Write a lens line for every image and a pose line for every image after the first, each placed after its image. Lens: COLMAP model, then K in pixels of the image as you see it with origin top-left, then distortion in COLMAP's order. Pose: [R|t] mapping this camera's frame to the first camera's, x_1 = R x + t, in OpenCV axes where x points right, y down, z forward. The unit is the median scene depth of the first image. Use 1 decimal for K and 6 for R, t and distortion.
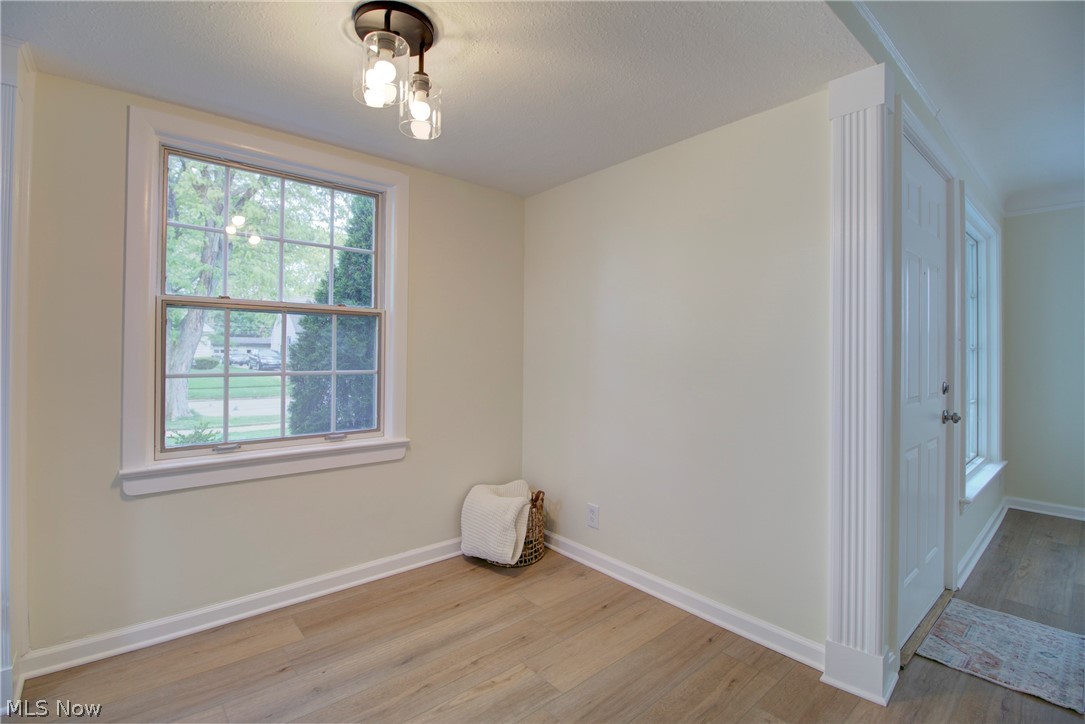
lens RADIAL K [[504.9, 0, 528.7], [0, 504.9, 351.1], [0, 0, 1]] dist [-0.001716, -0.010724]
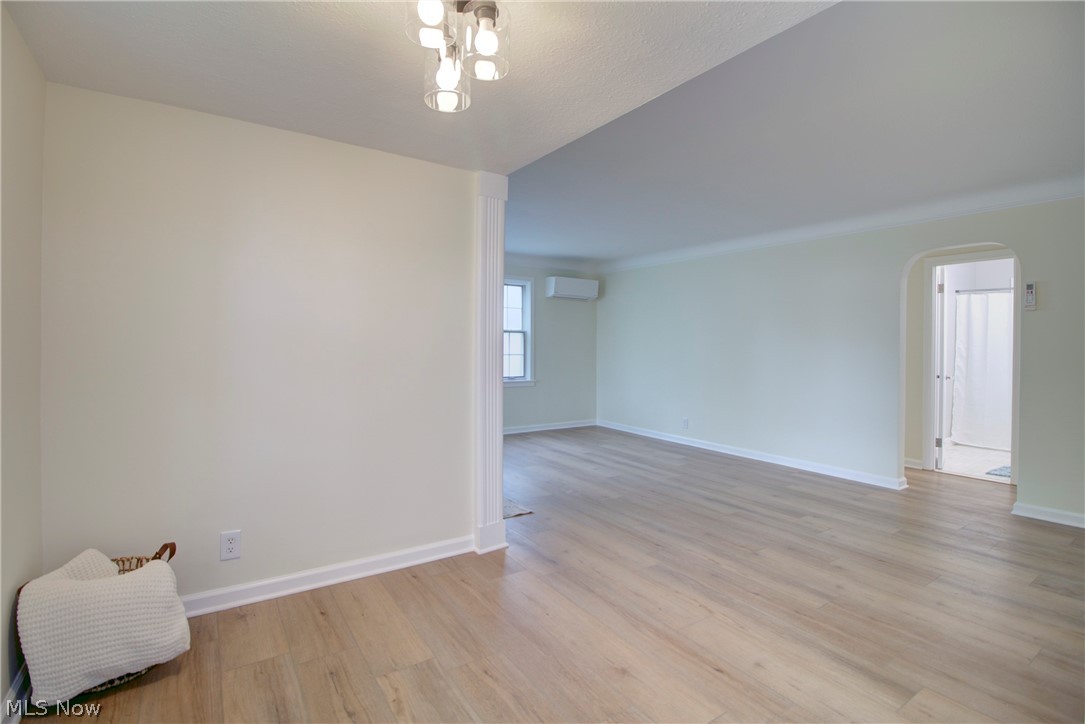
lens RADIAL K [[504.9, 0, 528.7], [0, 504.9, 351.1], [0, 0, 1]] dist [-0.001716, -0.010724]
pose [[0.119614, -0.013689, 0.992726, -0.658678], [-0.008848, 0.999851, 0.014853, -0.007276], [-0.992781, -0.010560, 0.119475, 0.445451]]
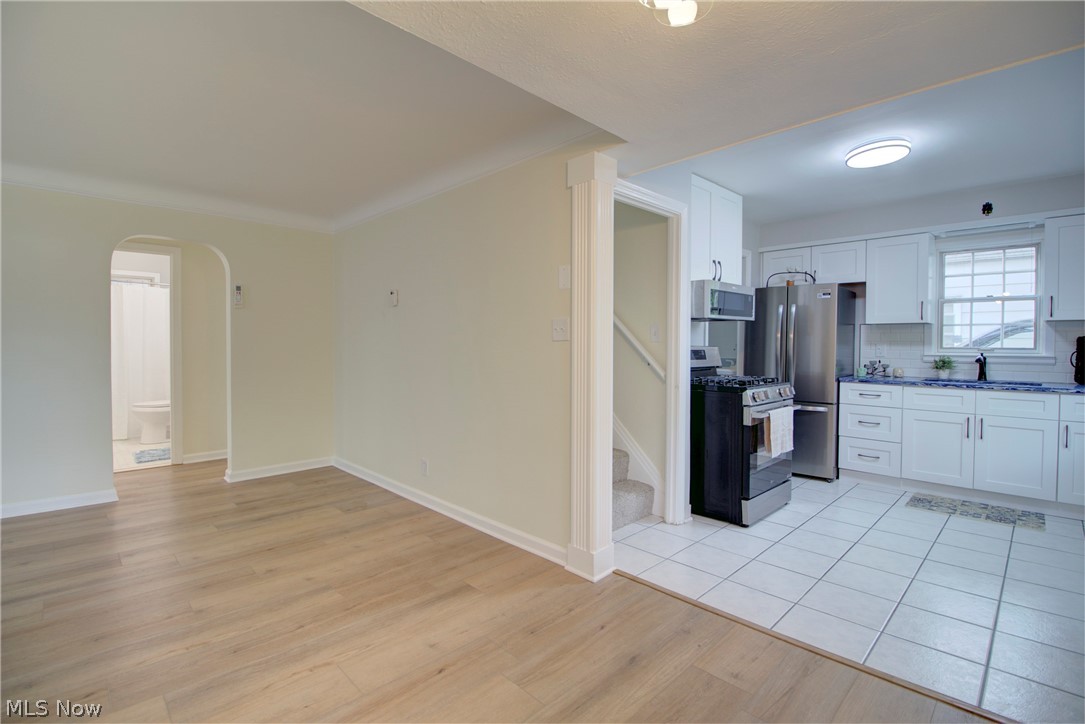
lens RADIAL K [[510.7, 0, 543.2], [0, 510.7, 339.6], [0, 0, 1]] dist [-0.001855, -0.012128]
pose [[-0.995555, -0.009451, -0.093707, 0.006626], [-0.008824, 0.999936, -0.007107, -0.004240], [0.093768, -0.006248, -0.995574, 0.982428]]
